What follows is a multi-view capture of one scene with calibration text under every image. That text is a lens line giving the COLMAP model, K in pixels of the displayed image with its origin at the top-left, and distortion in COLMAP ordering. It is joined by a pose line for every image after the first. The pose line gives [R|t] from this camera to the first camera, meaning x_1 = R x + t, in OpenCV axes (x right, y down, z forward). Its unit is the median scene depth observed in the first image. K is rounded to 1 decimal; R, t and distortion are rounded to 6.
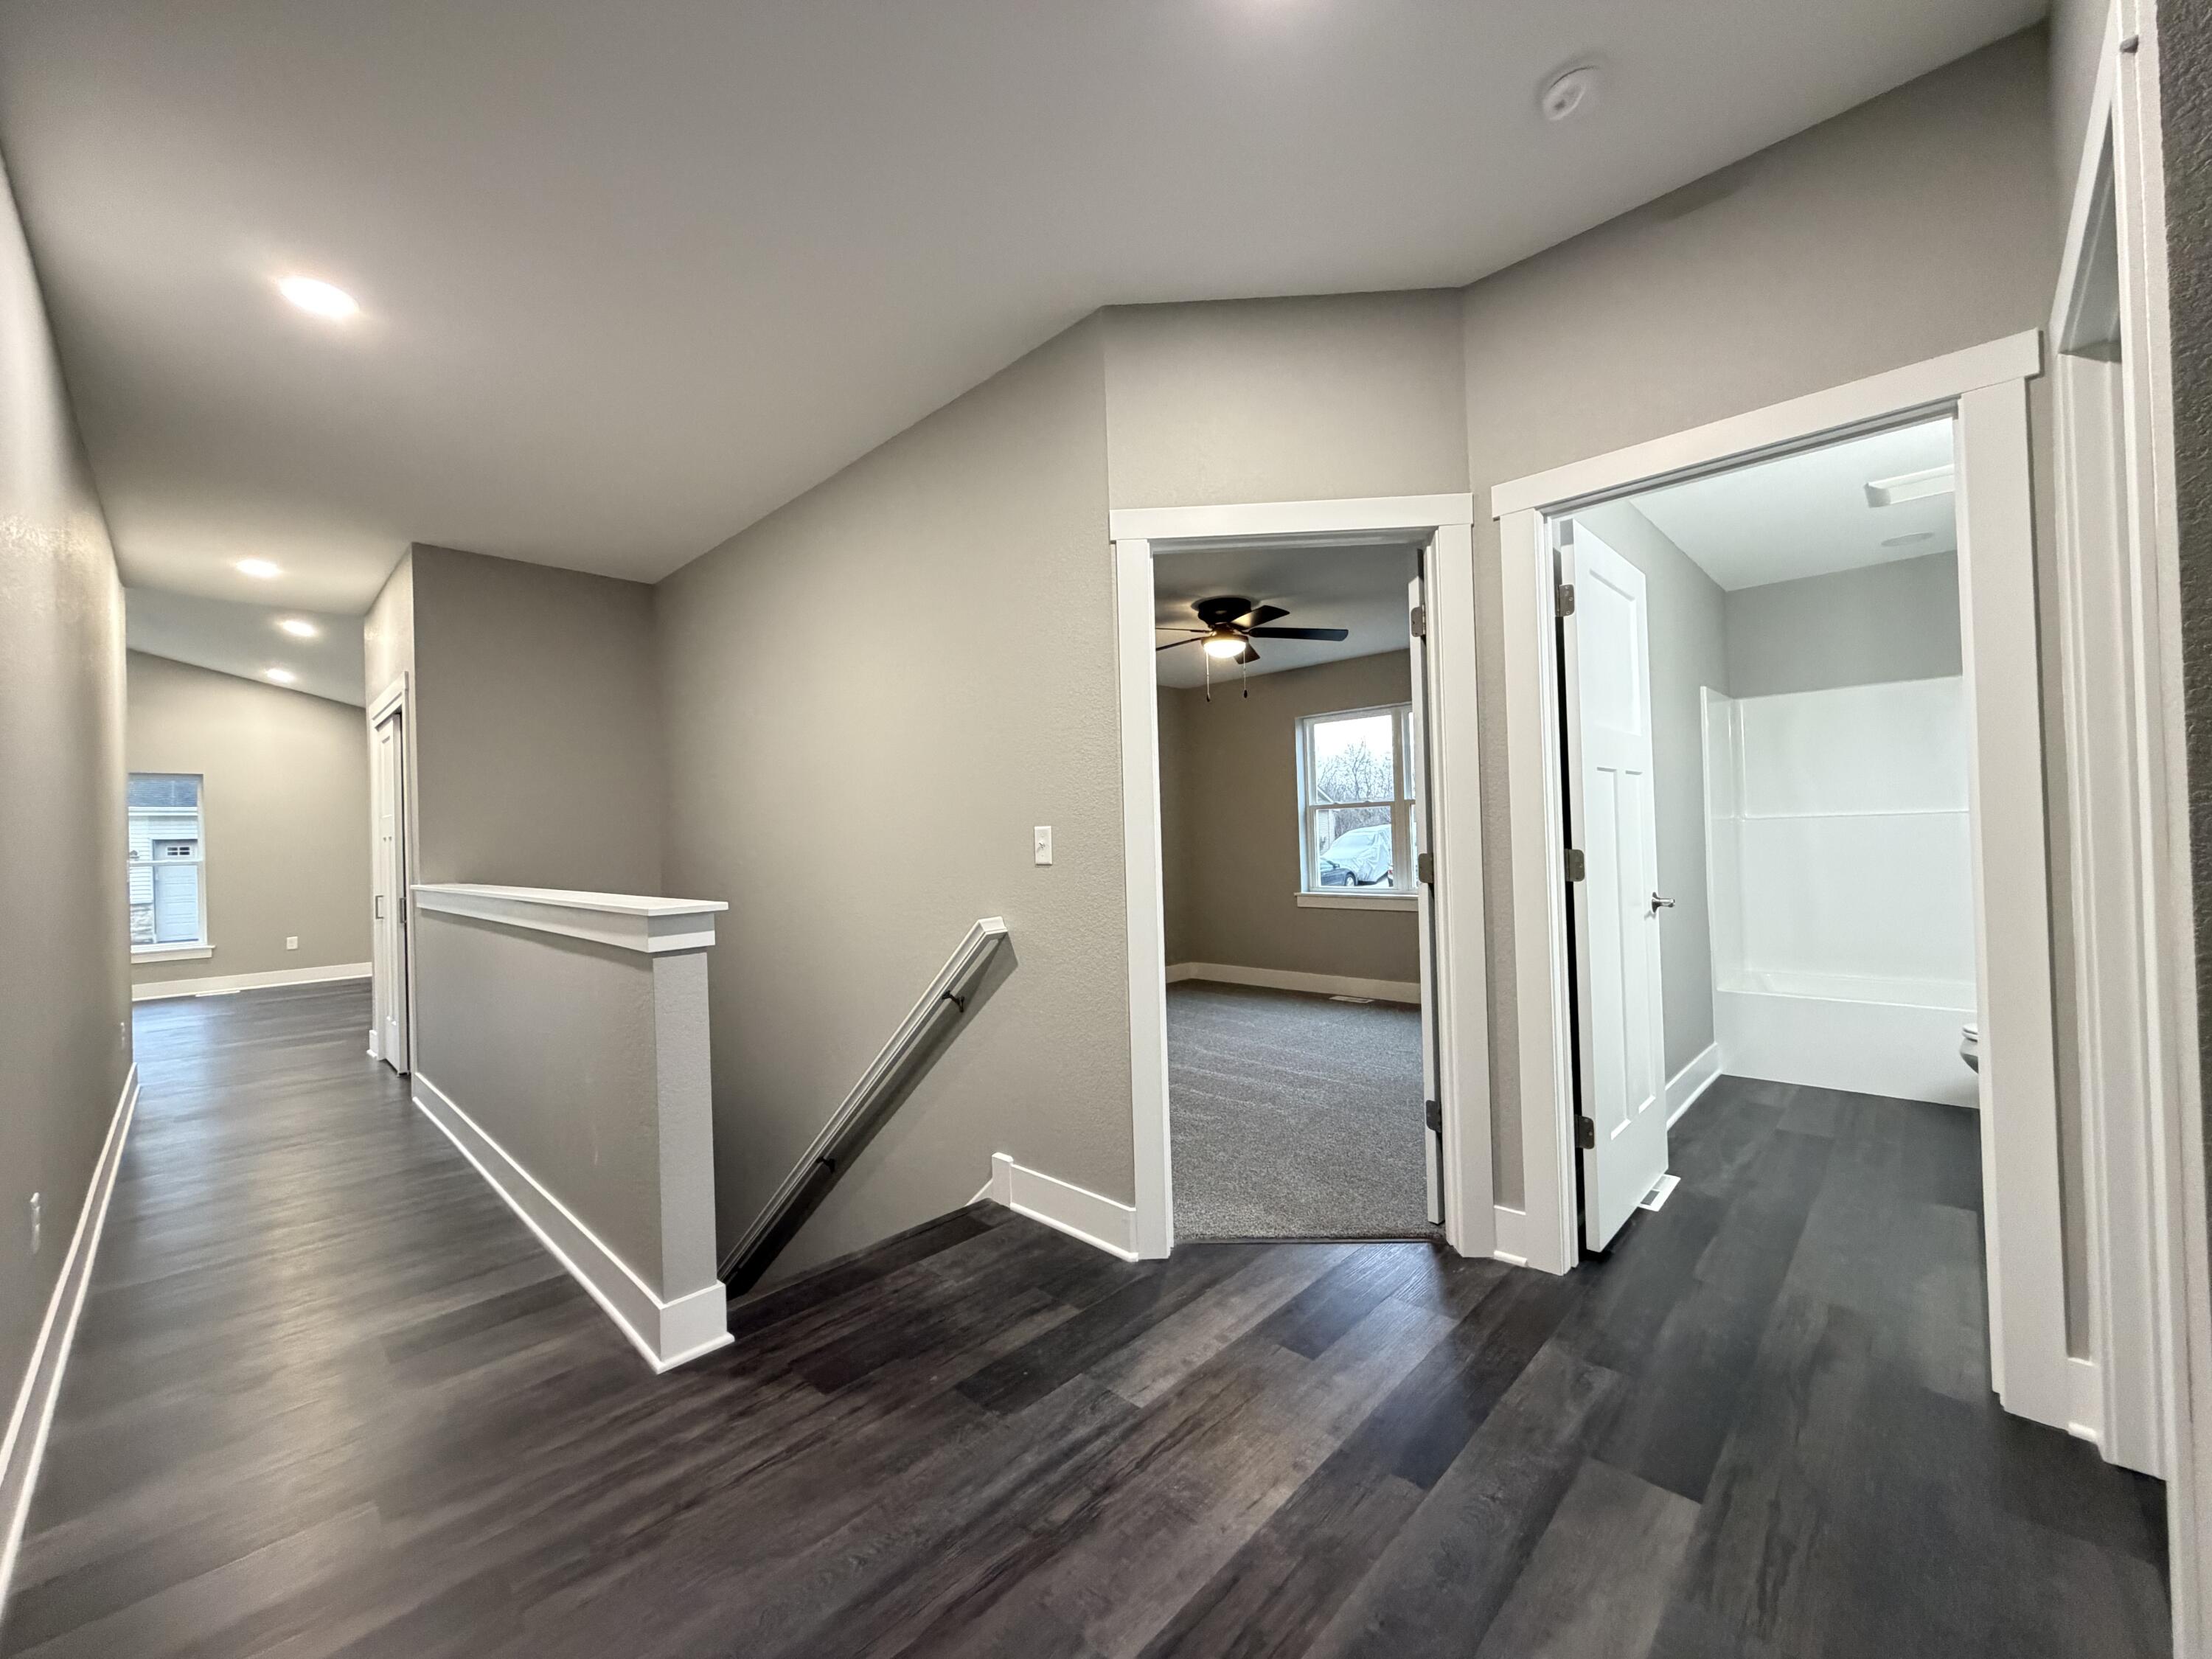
lens RADIAL K [[878.5, 0, 1108.3], [0, 878.5, 826.8], [0, 0, 1]] dist [-0.002448, -0.000132]
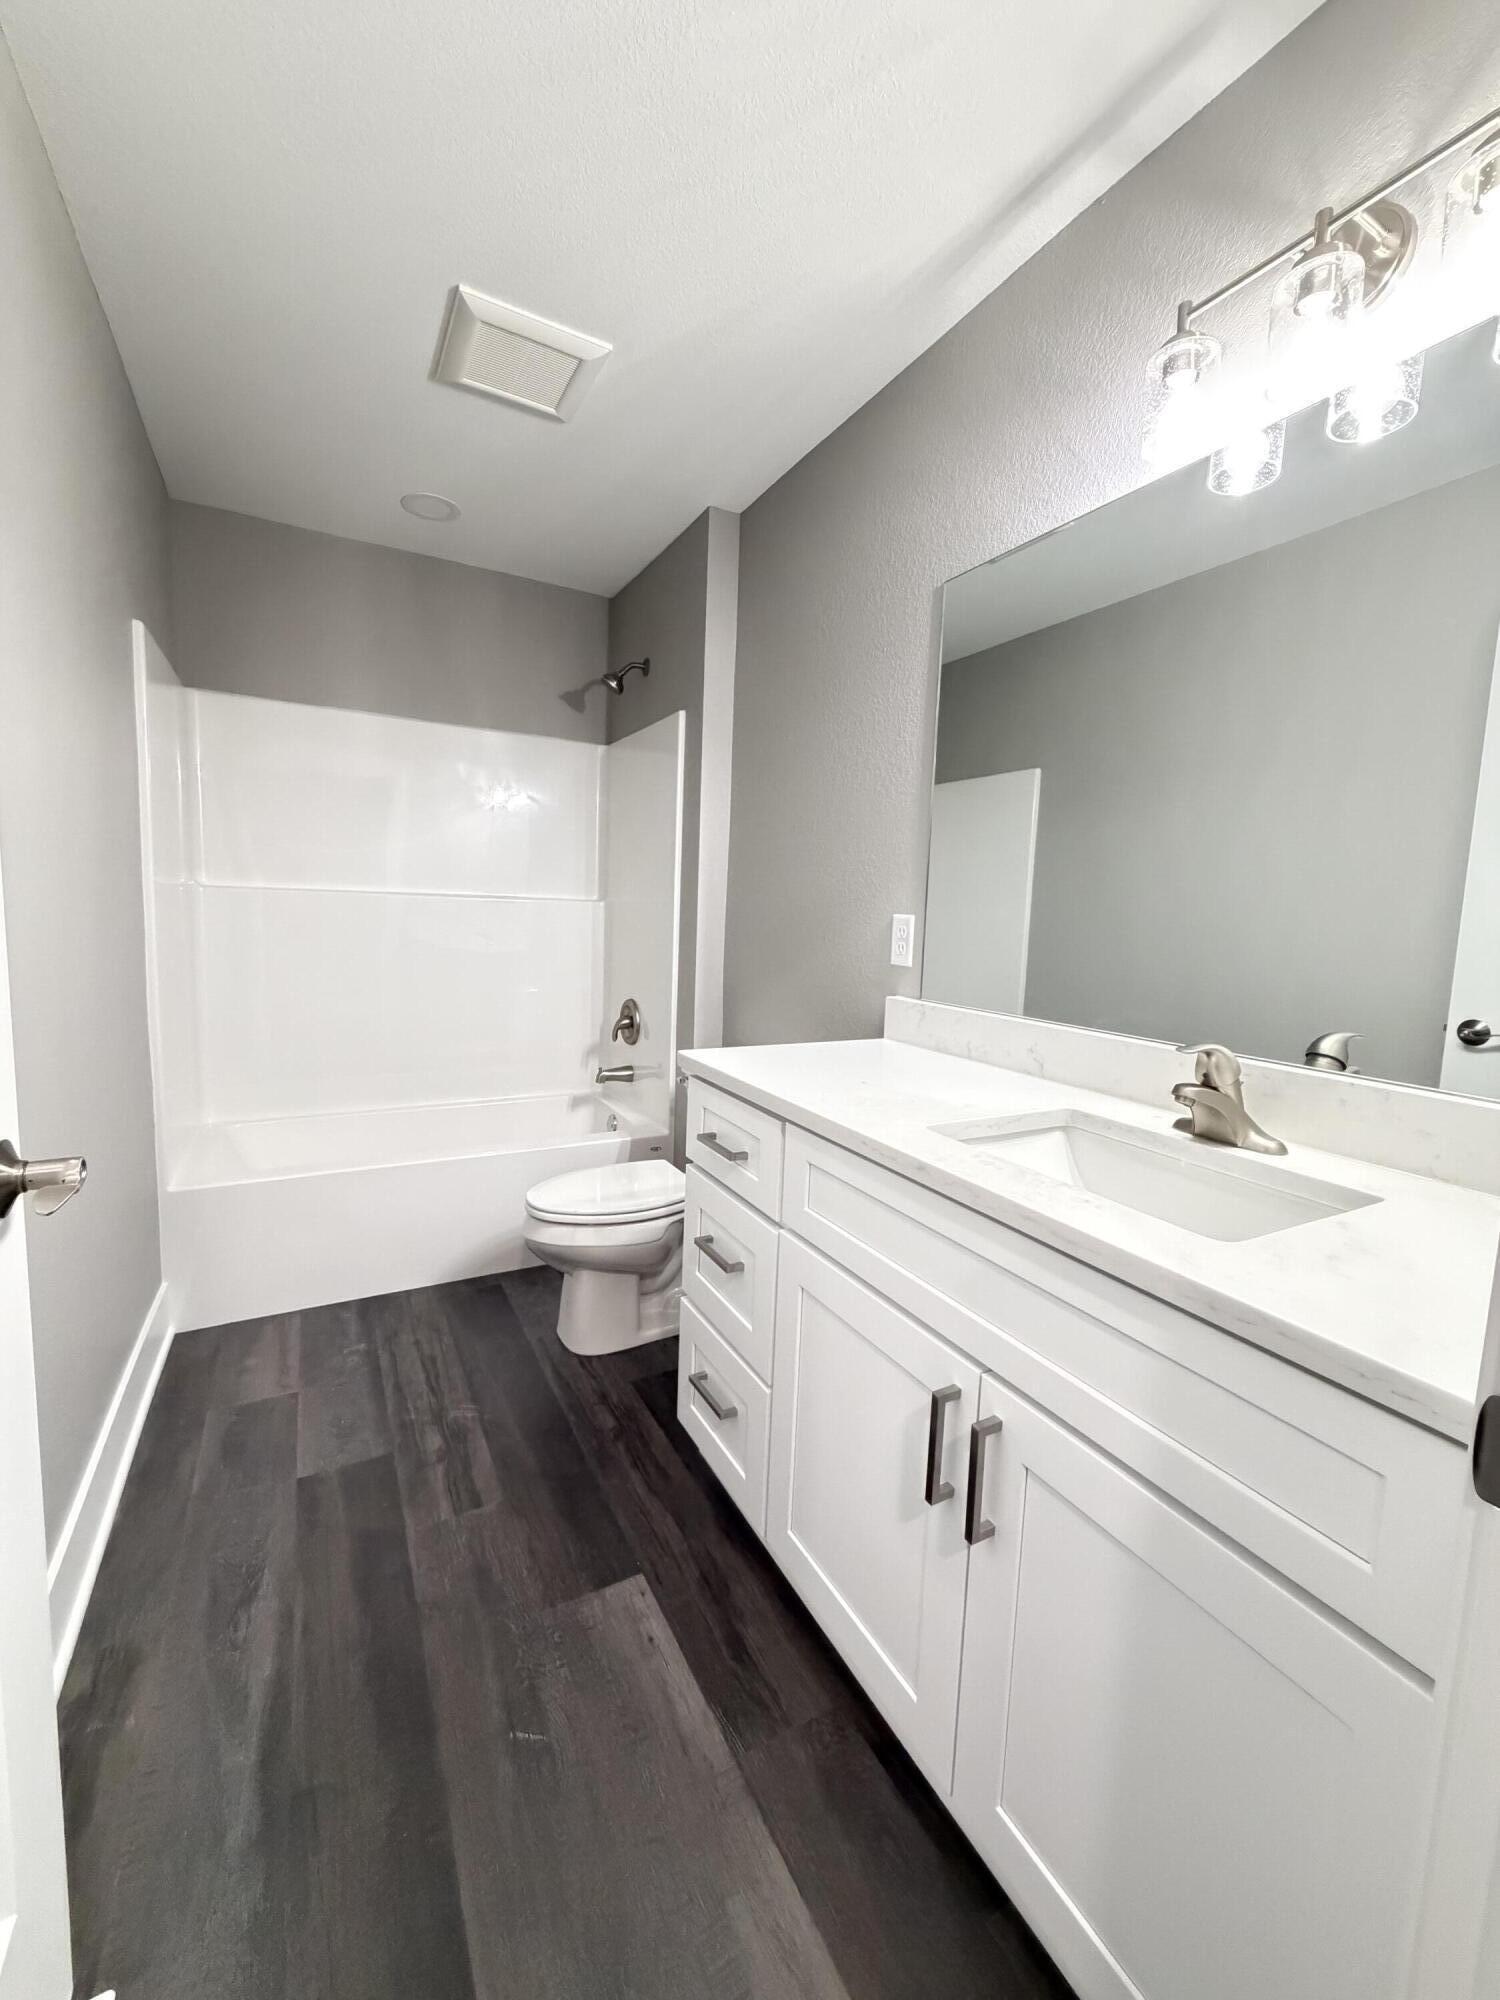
lens RADIAL K [[794.3, 0, 749.2], [0, 794.3, 990.5], [0, 0, 1]] dist [-0.002448, -0.000132]
pose [[0.298035, -0.064711, 0.952359, 0.339372], [-0.056909, 0.994720, 0.085399, -0.006184], [-0.952857, -0.079650, 0.292779, 0.521407]]
